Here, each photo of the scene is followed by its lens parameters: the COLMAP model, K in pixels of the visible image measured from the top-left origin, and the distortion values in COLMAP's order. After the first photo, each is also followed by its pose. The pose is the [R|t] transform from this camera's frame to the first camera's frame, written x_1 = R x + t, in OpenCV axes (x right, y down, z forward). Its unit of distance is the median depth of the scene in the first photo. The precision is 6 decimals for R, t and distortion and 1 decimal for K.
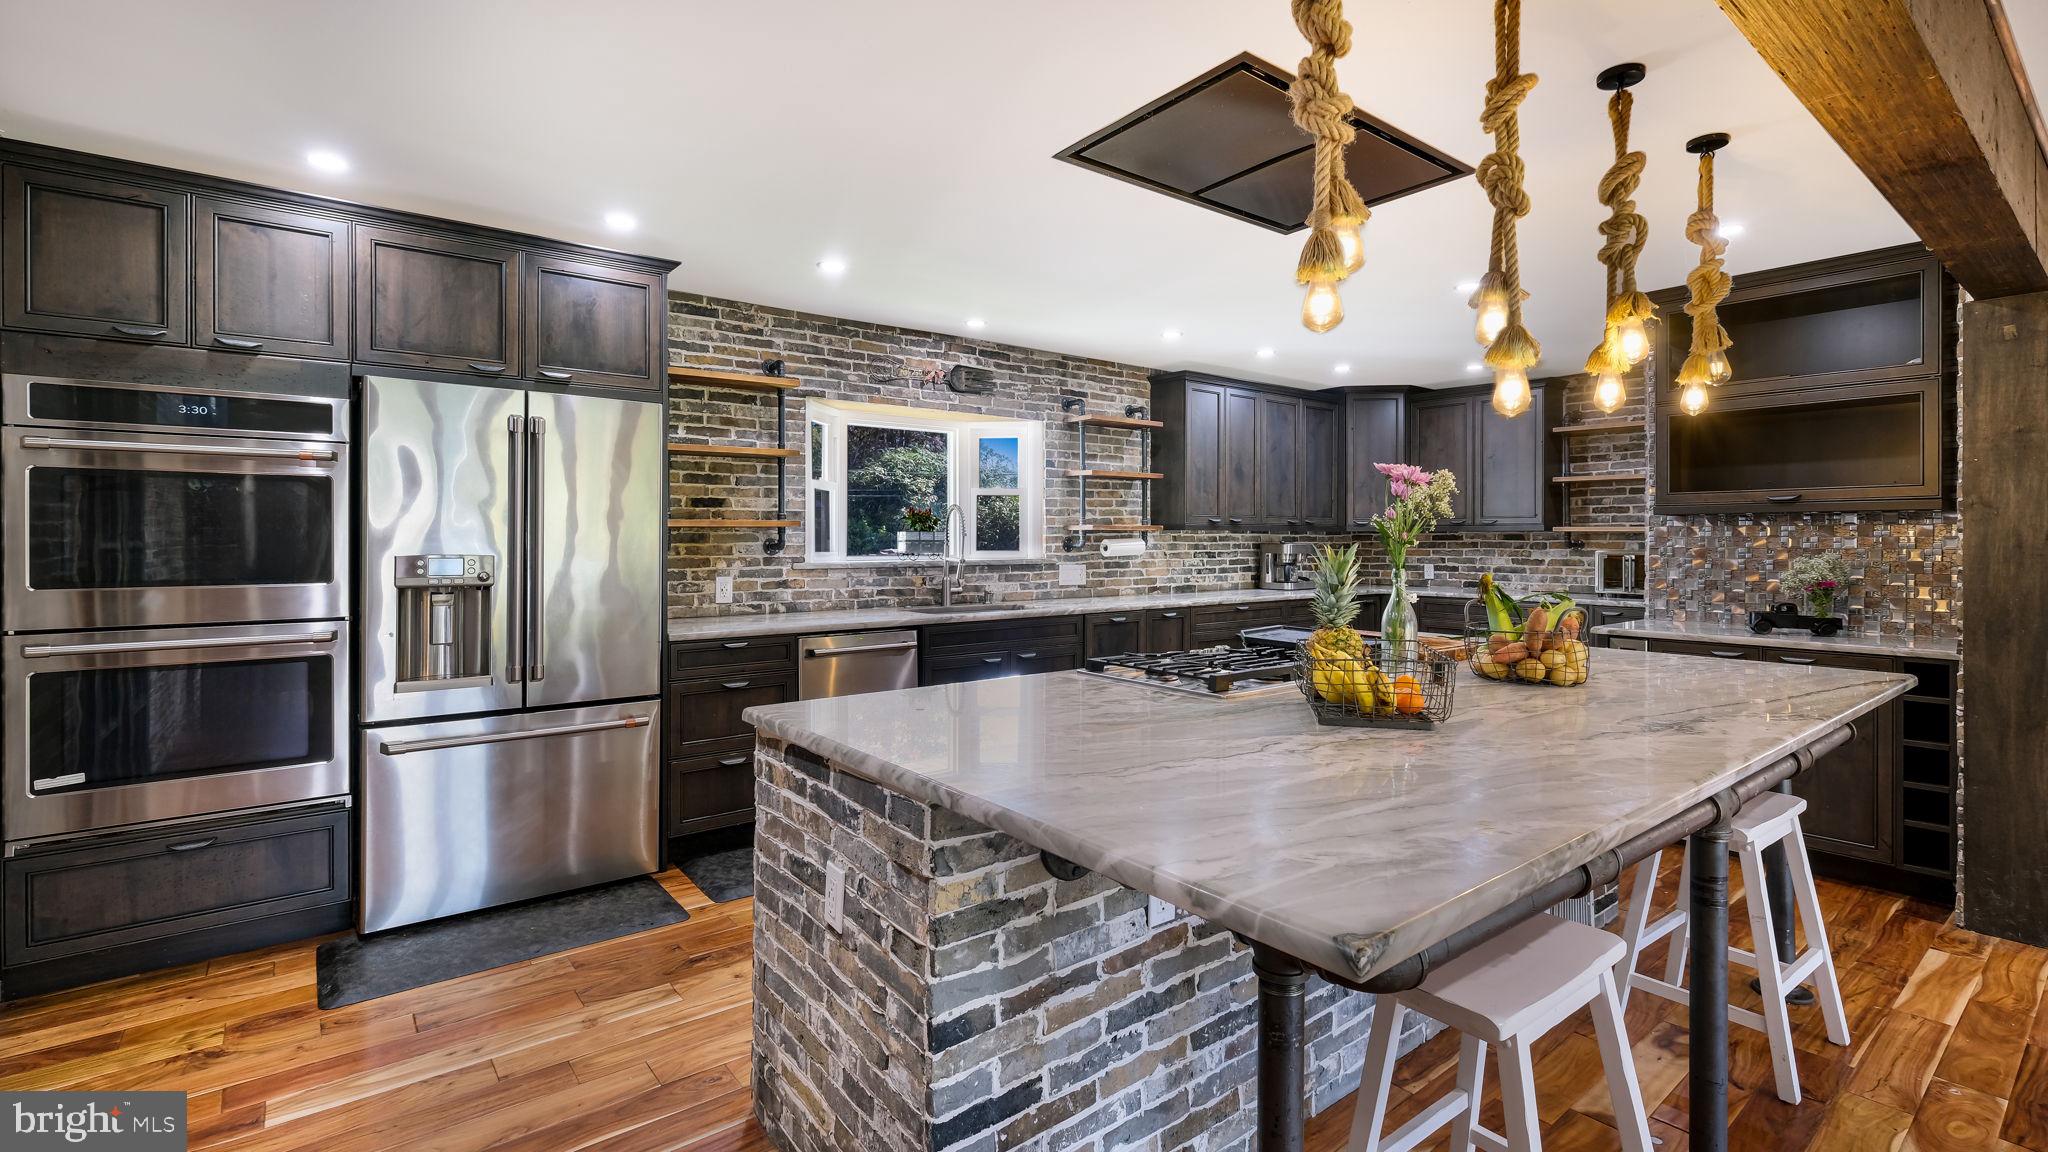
lens RADIAL K [[919.5, 0, 1023.8], [0, 919.5, 536.8], [0, 0, 1]] dist [0.000439, 0.000843]
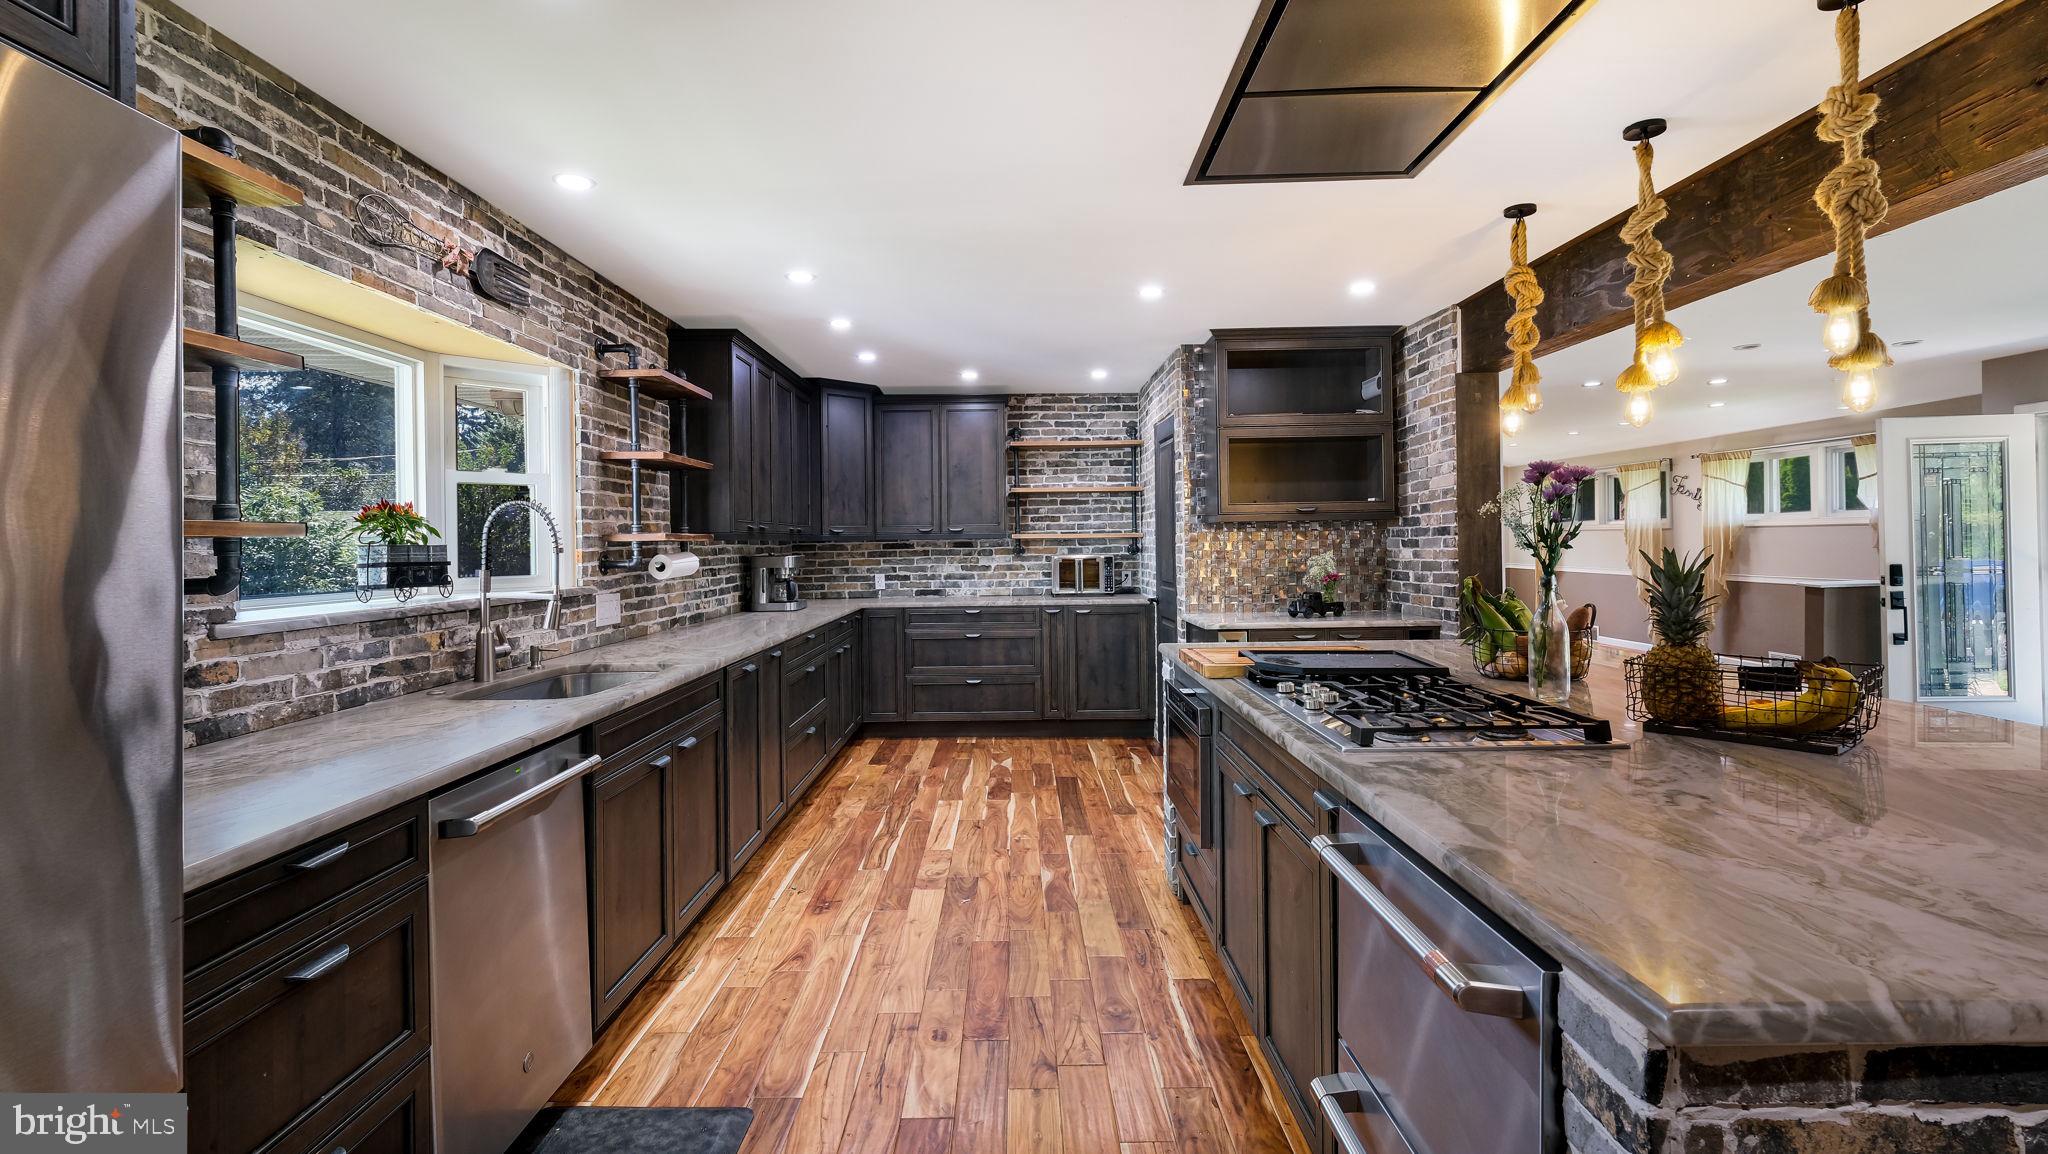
lens RADIAL K [[919.5, 0, 1023.8], [0, 919.5, 537.8], [0, 0, 1]] dist [0.000439, 0.000843]
pose [[0.621030, -0.006541, 0.783760, -0.268486], [0.015145, 0.999879, -0.003656, -0.002903], [-0.783641, 0.014141, 0.621053, 0.346340]]
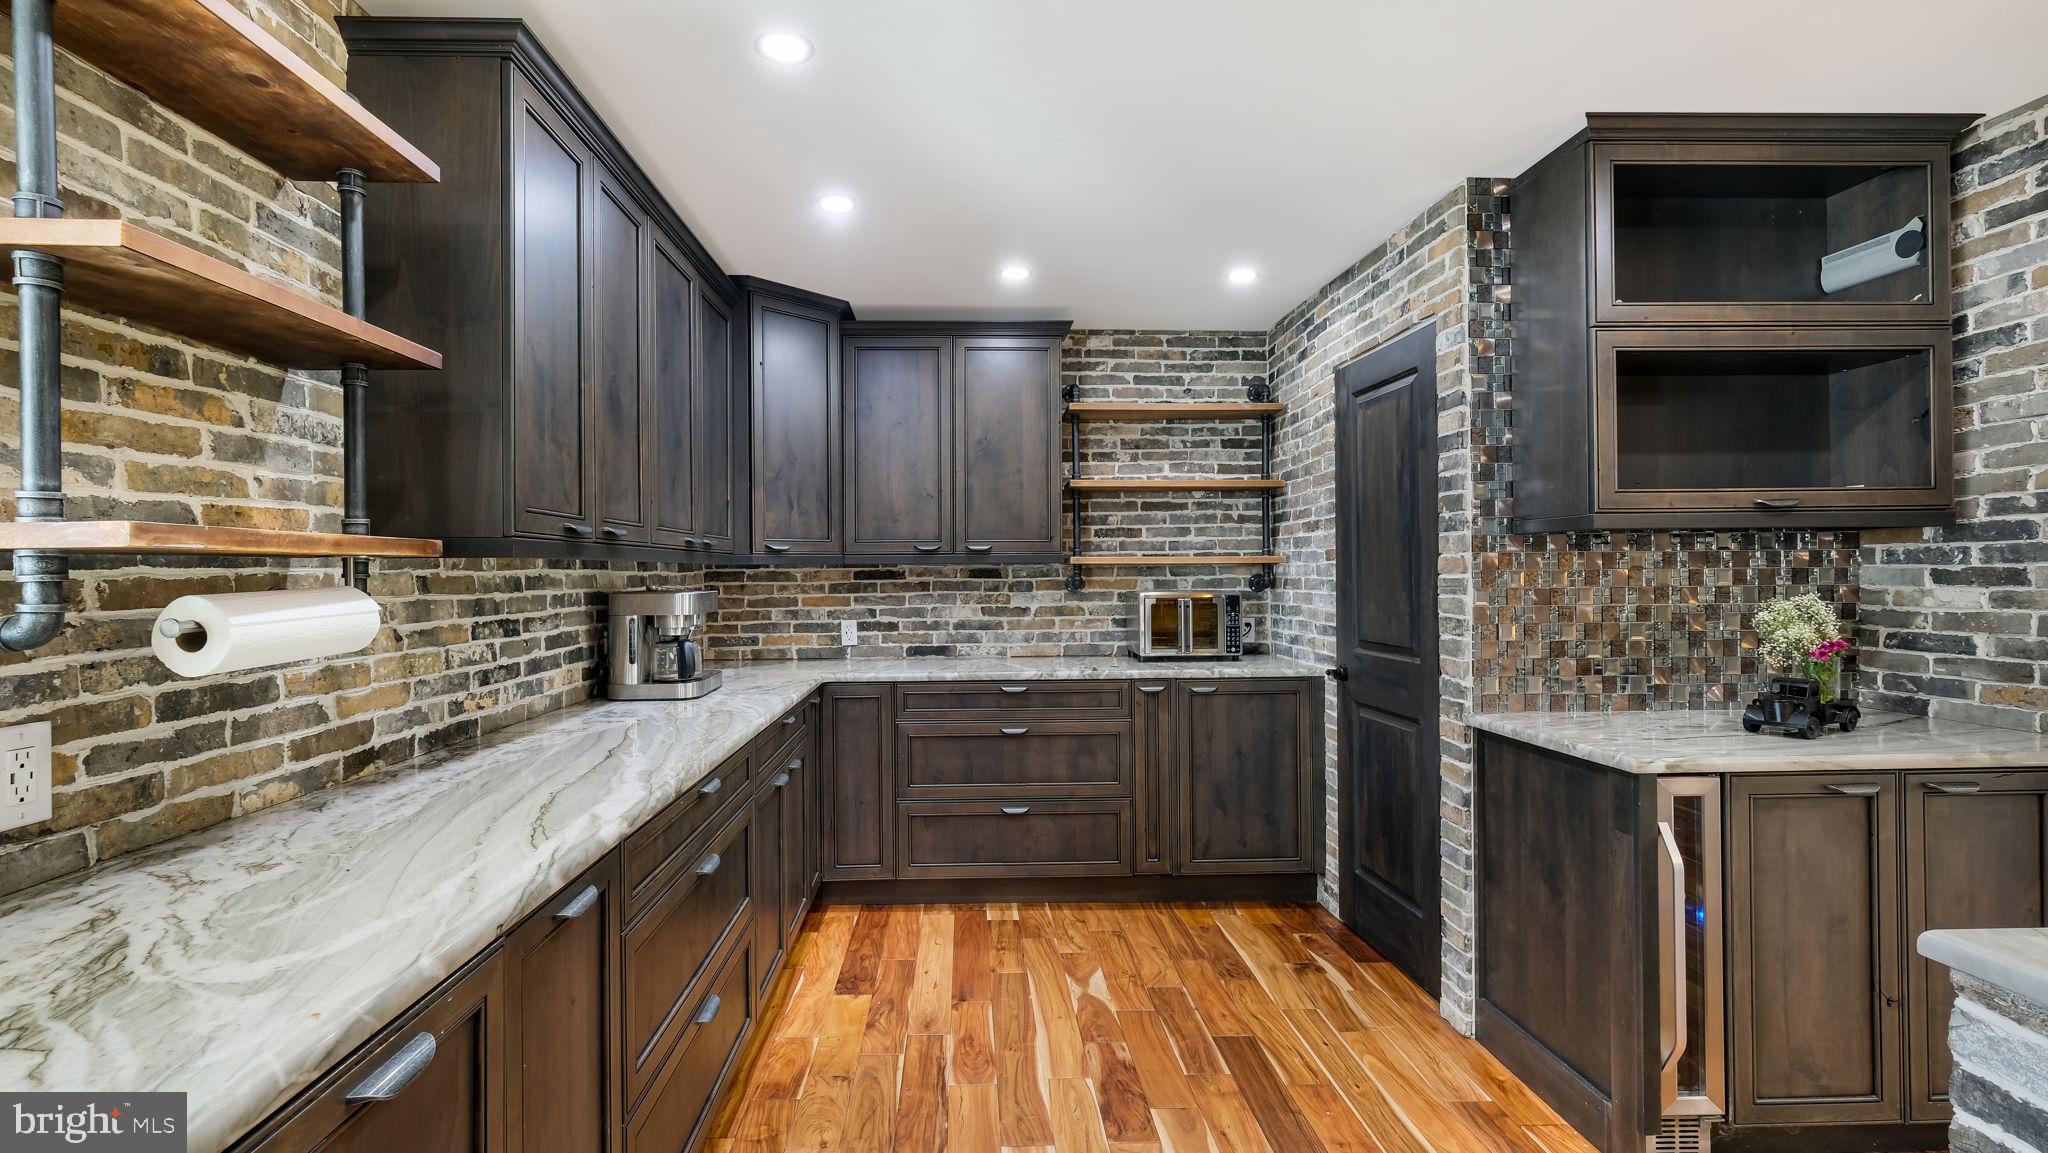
lens RADIAL K [[926.0, 0, 1000.4], [0, 926.0, 572.8], [0, 0, 1]] dist [-0.000339, 0.000037]
pose [[0.597708, -0.006558, 0.801687, 0.028214], [0.008124, 0.999965, 0.002123, -0.001420], [-0.801673, 0.005244, 0.597740, 0.692815]]
